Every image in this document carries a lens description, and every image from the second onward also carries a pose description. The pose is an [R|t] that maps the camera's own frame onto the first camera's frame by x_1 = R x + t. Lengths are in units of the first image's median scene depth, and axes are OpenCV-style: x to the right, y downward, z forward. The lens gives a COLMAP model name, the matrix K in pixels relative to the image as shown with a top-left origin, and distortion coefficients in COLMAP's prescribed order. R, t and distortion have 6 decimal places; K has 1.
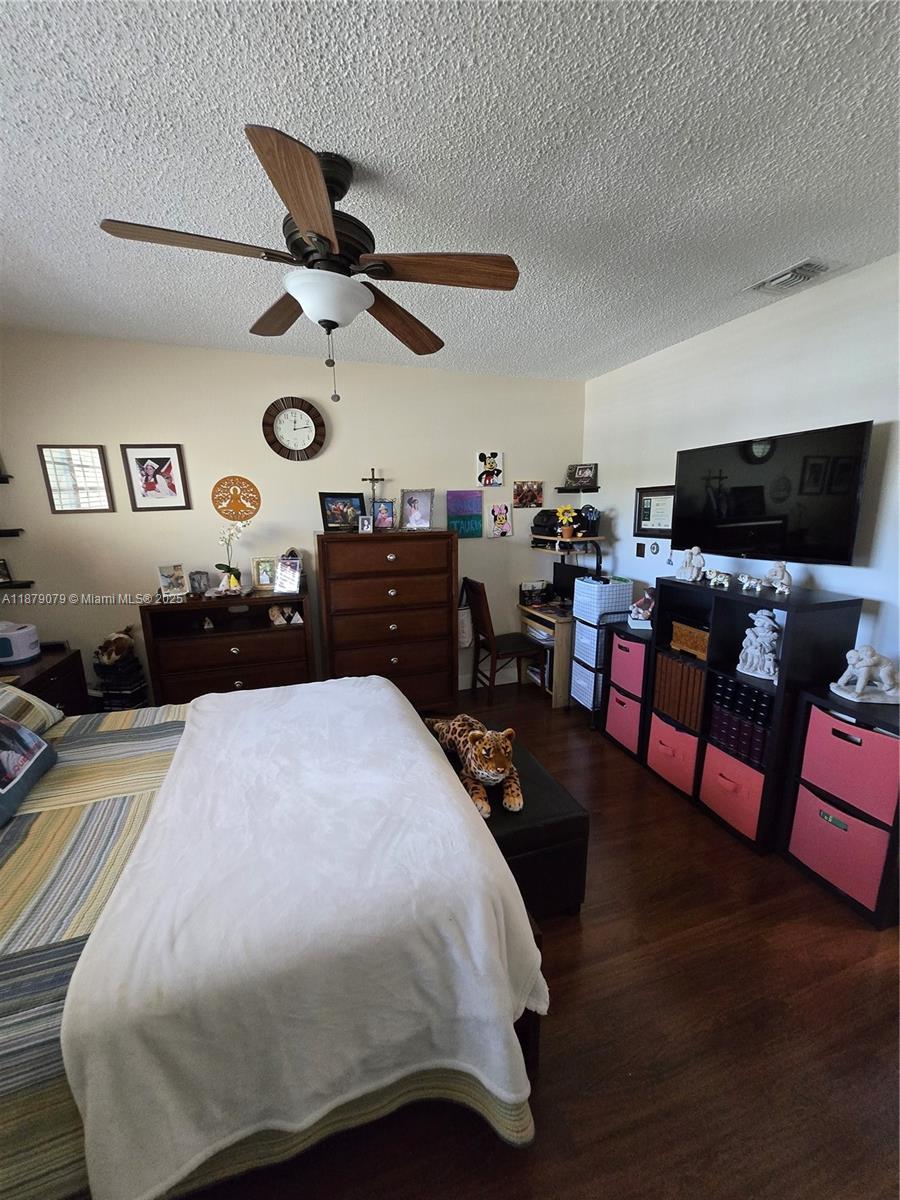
lens RADIAL K [[467.8, 0, 451.8], [0, 467.8, 601.7], [0, 0, 1]] dist [-0.001319, -0.000416]
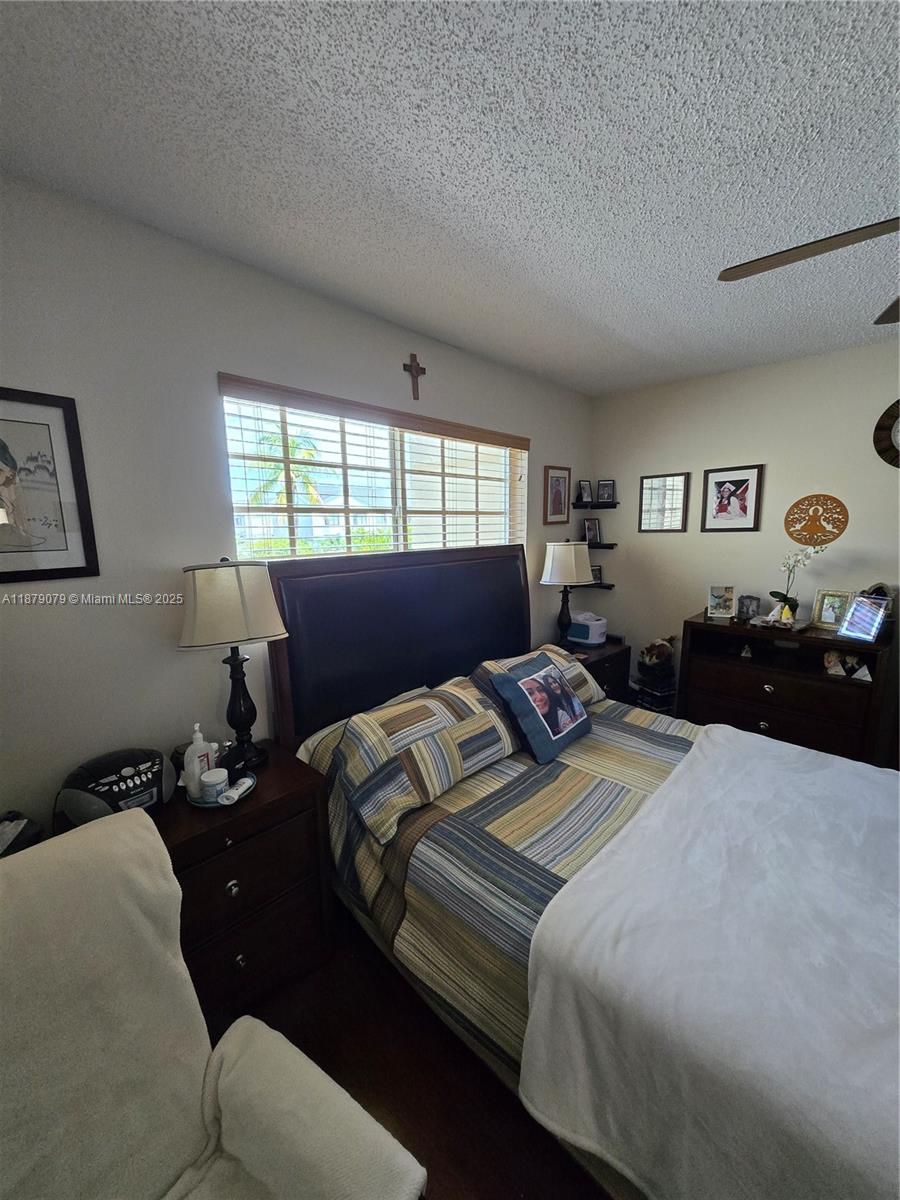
lens RADIAL K [[467.8, 0, 454.8], [0, 467.8, 603.4], [0, 0, 1]] dist [-0.001319, -0.000416]
pose [[0.466592, 0.161499, -0.869603, 0.014780], [-0.188101, 0.978816, 0.080854, -0.017919], [0.864239, 0.125848, 0.487086, 0.016776]]
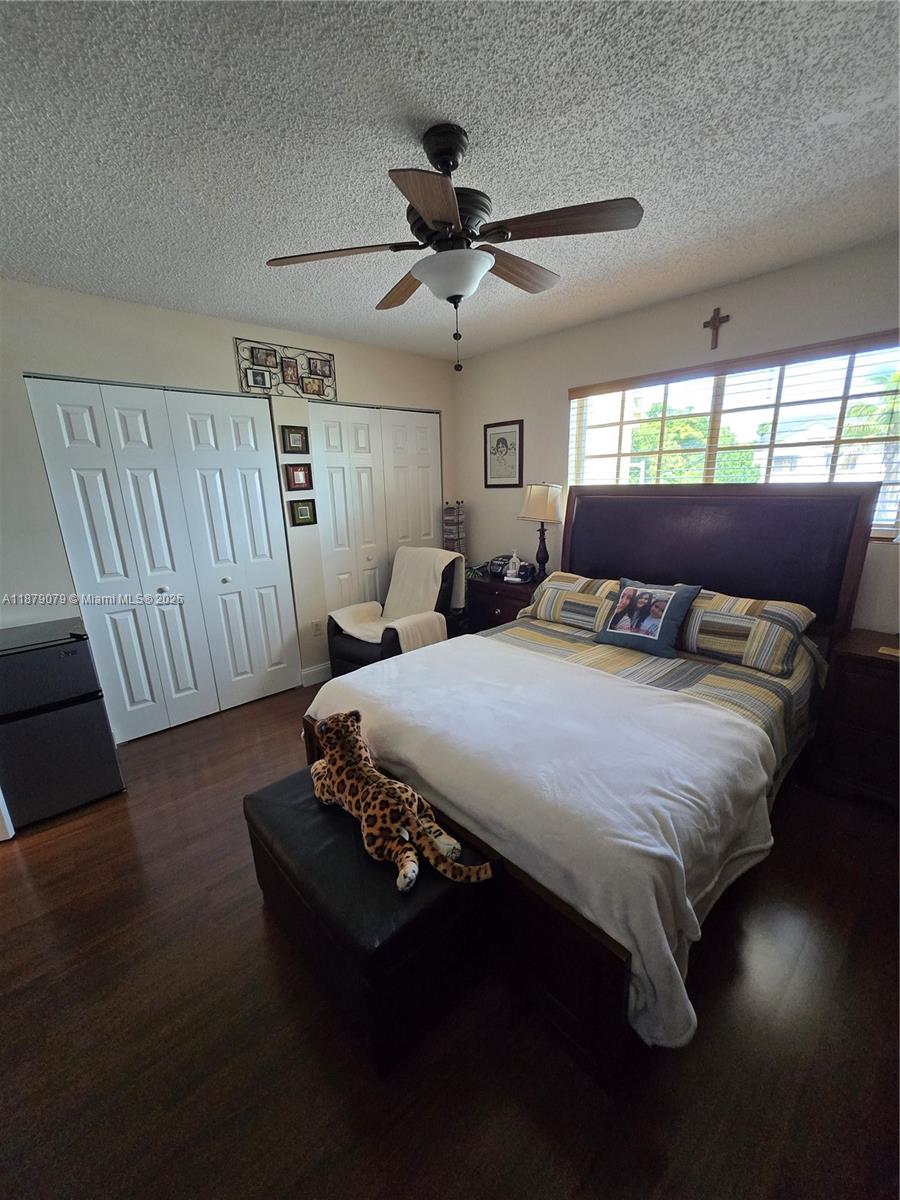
lens RADIAL K [[467.8, 0, 453.6], [0, 467.8, 604.5], [0, 0, 1]] dist [-0.001319, -0.000416]
pose [[-0.908134, 0.144529, -0.392942, 0.133124], [-0.050877, 0.893478, 0.446216, -0.224739], [0.415576, 0.425215, -0.804045, 1.080592]]
